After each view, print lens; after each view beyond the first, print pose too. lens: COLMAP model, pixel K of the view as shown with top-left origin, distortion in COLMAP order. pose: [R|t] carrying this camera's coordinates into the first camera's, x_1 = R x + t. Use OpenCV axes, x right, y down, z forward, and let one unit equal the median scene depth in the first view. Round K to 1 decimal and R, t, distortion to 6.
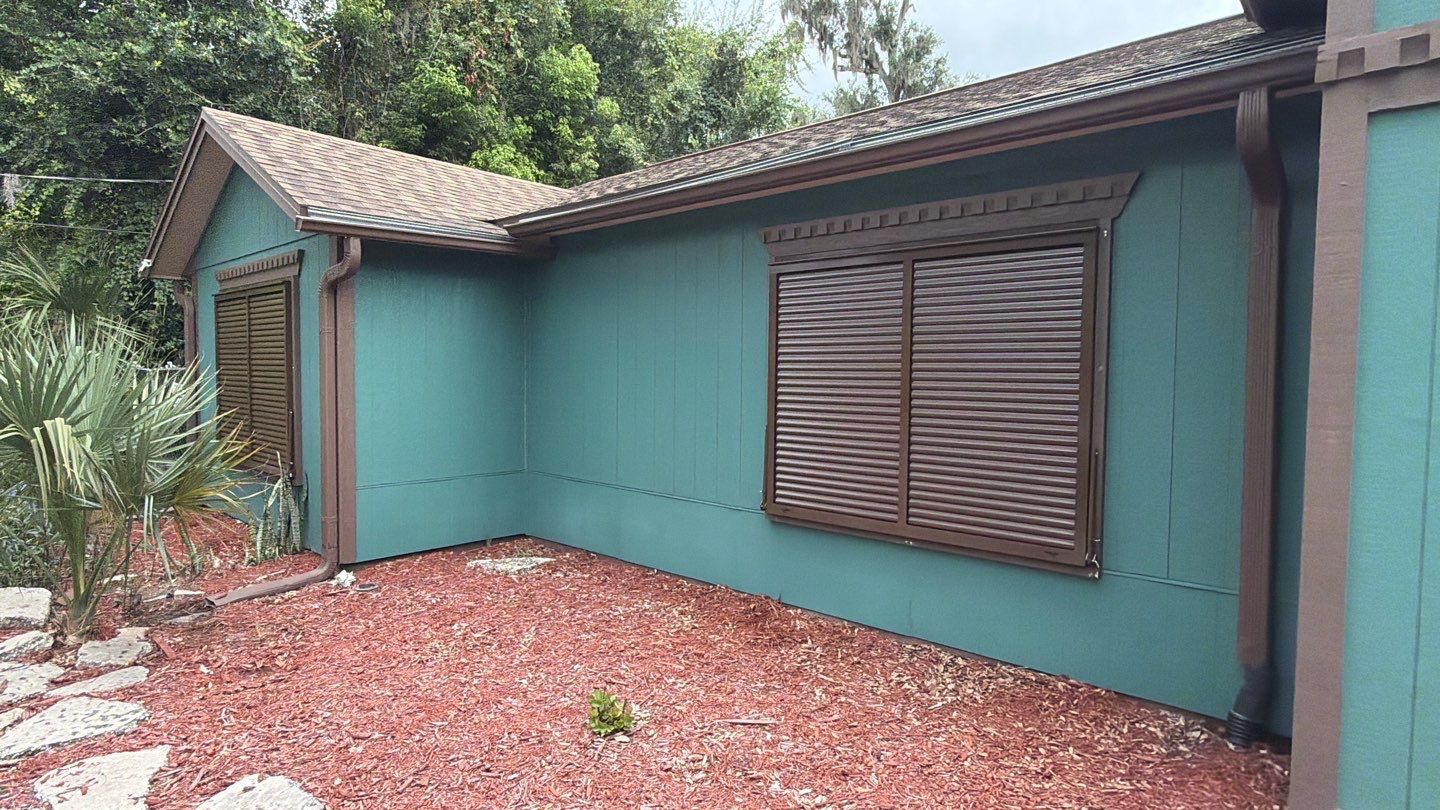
lens RADIAL K [[779.5, 0, 703.4], [0, 779.5, 402.2], [0, 0, 1]] dist [0.002512, 0.000218]
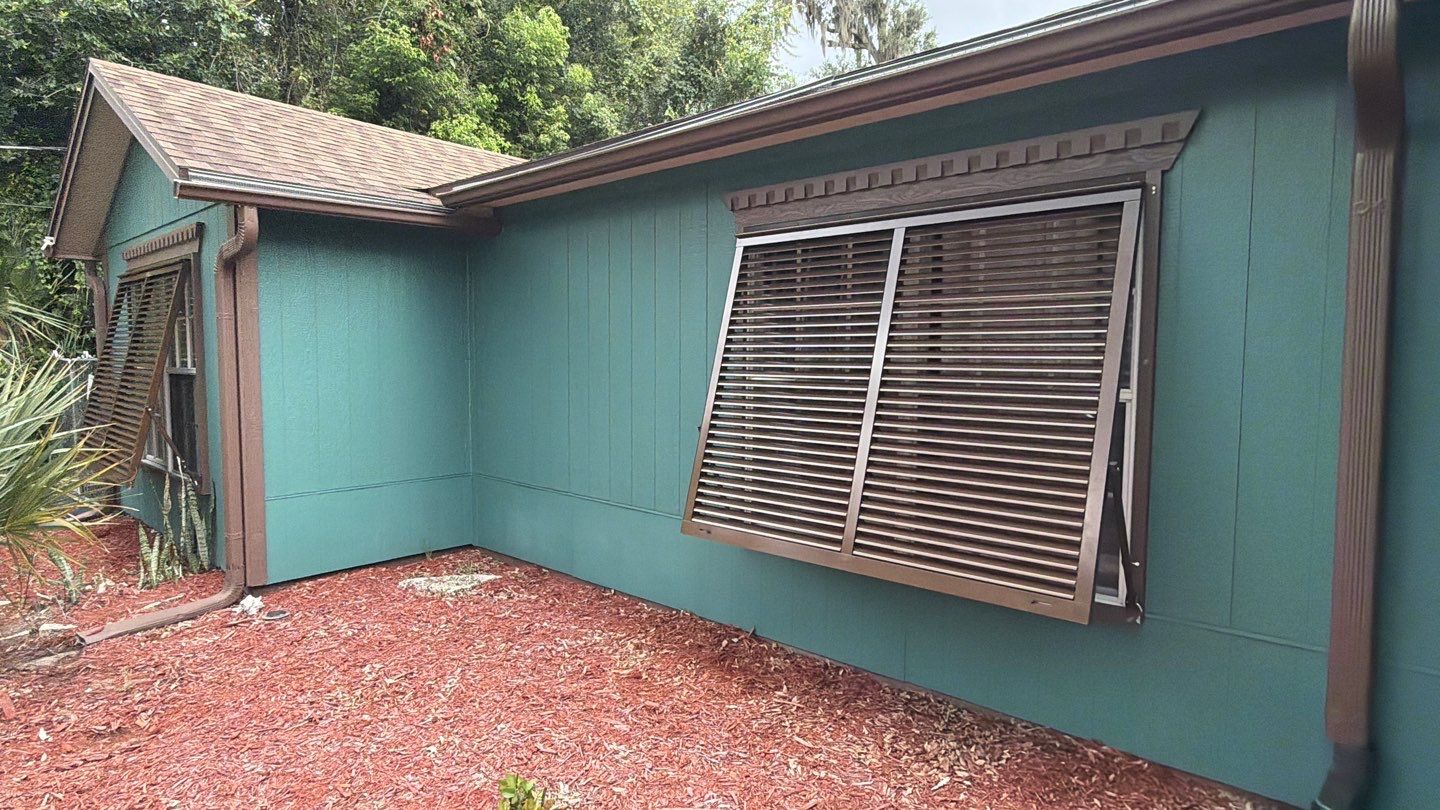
lens RADIAL K [[778.1, 0, 708.5], [0, 778.1, 401.1], [0, 0, 1]] dist [0.003710, -0.000078]
pose [[0.999813, -0.006280, 0.018278, 0.030941], [0.005896, 0.999762, 0.021001, -0.013735], [-0.018405, -0.020889, 0.999612, 0.131756]]
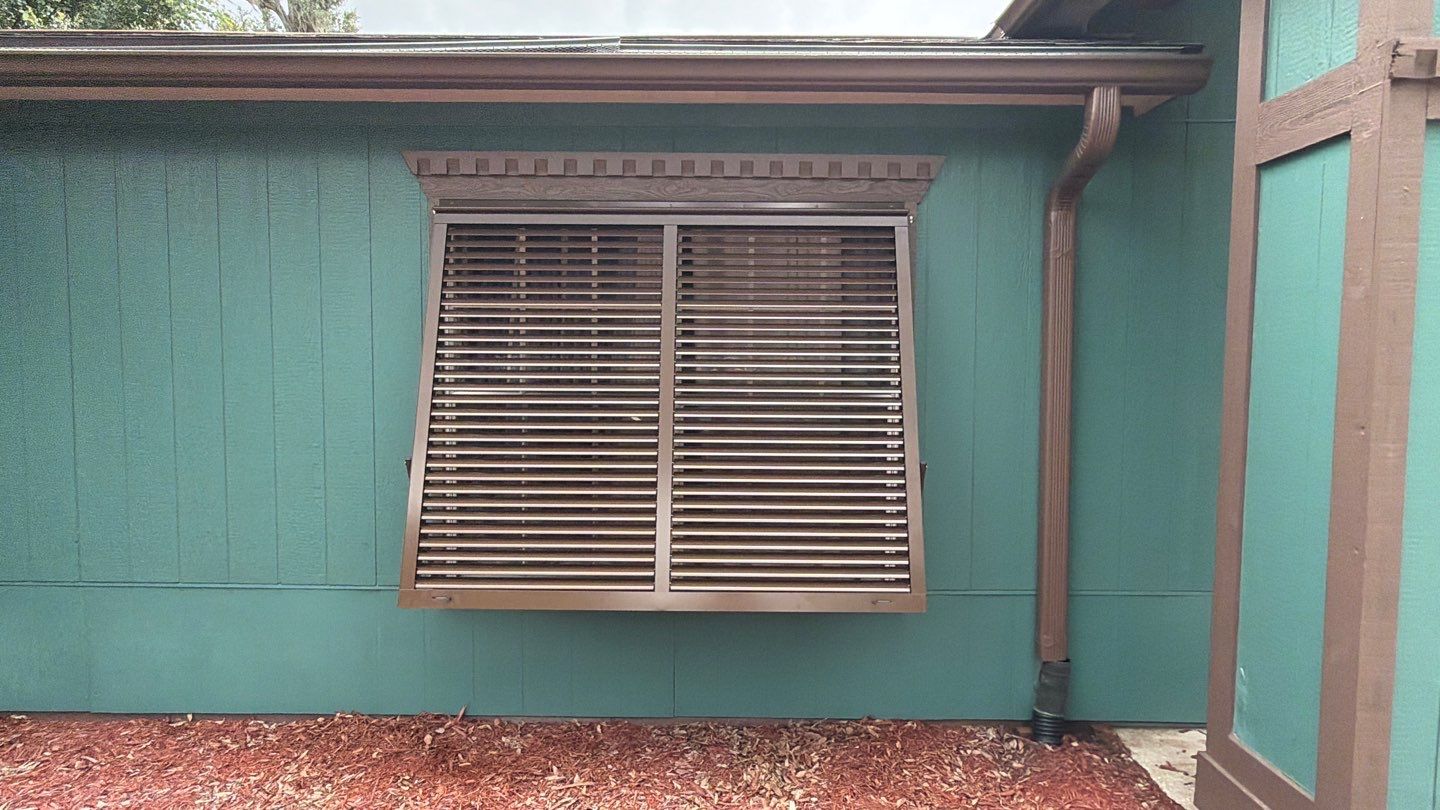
lens RADIAL K [[778.1, 0, 708.5], [0, 778.1, 401.1], [0, 0, 1]] dist [0.003710, -0.000078]
pose [[0.726970, -0.038256, 0.685603, -0.167744], [0.027883, 0.999268, 0.026193, -0.022833], [-0.686103, 0.000075, 0.727504, 0.309278]]
